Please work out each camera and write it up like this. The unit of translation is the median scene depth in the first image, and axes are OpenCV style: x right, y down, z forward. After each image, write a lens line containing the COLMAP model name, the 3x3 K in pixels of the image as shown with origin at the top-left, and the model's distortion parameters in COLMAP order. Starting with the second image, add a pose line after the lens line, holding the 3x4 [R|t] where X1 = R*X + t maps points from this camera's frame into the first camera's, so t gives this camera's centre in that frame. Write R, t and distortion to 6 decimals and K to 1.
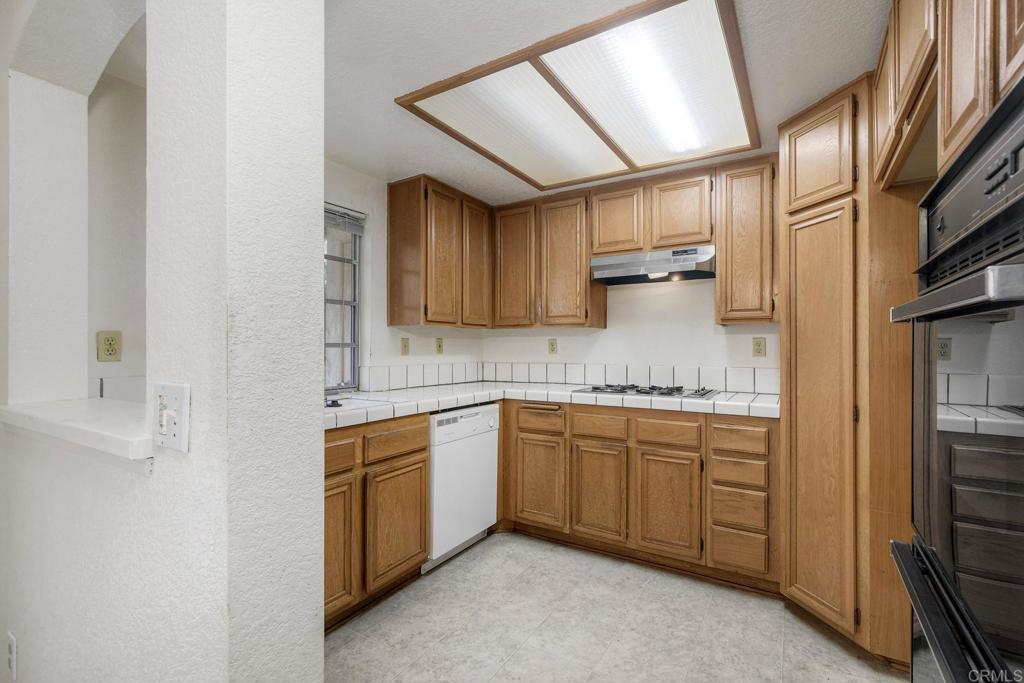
lens RADIAL K [[459.1, 0, 512.5], [0, 459.1, 338.4], [0, 0, 1]] dist [0.000563, -0.000176]
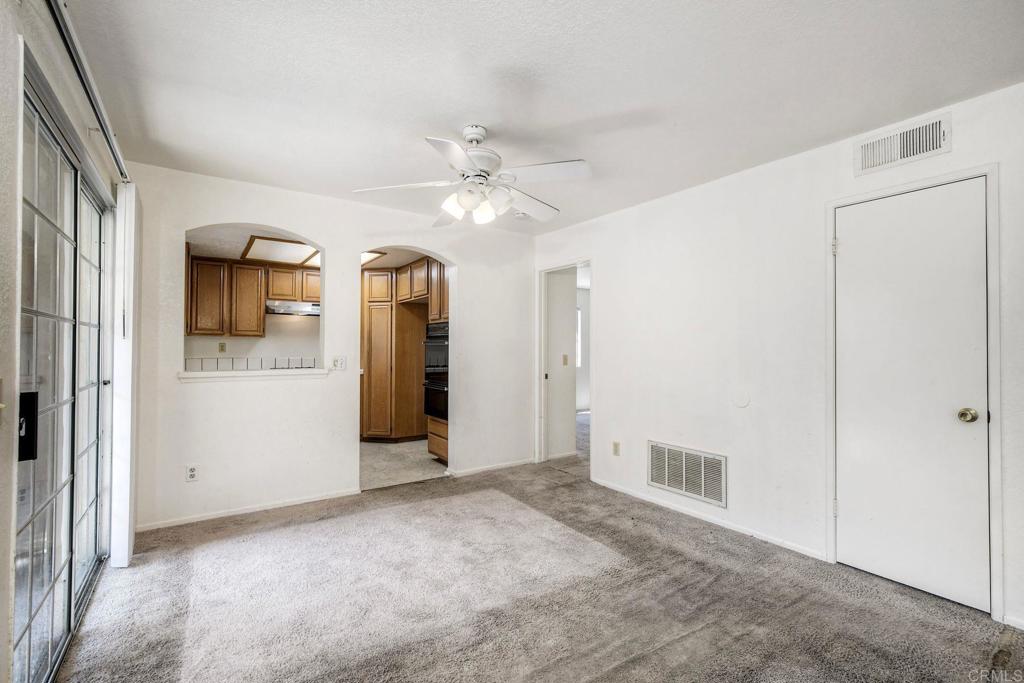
lens RADIAL K [[459.1, 0, 512.5], [0, 459.1, 338.4], [0, 0, 1]] dist [0.000563, -0.000176]
pose [[0.394384, 0.018540, 0.918759, -1.252434], [-0.017300, 0.999769, -0.012749, -0.016455], [-0.918783, -0.010866, 0.394613, -0.713116]]
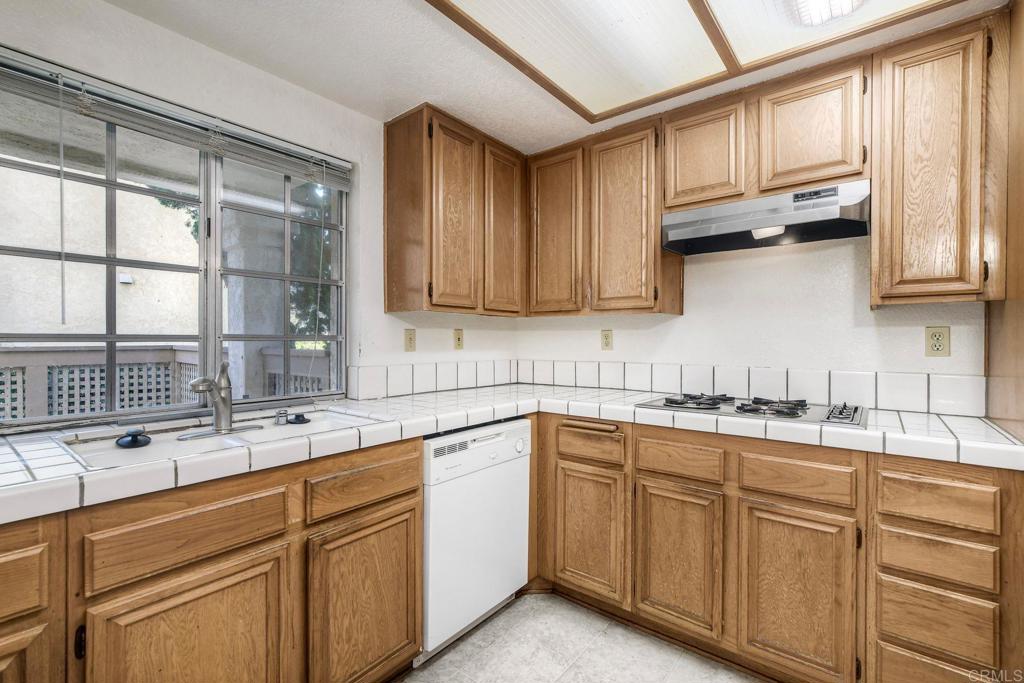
lens RADIAL K [[459.1, 0, 512.5], [0, 459.1, 338.4], [0, 0, 1]] dist [0.000563, -0.000176]
pose [[0.993375, 0.000890, -0.114911, 0.025846], [0.000770, 0.999896, 0.014398, 0.005222], [0.114912, -0.014391, 0.993271, 0.300248]]
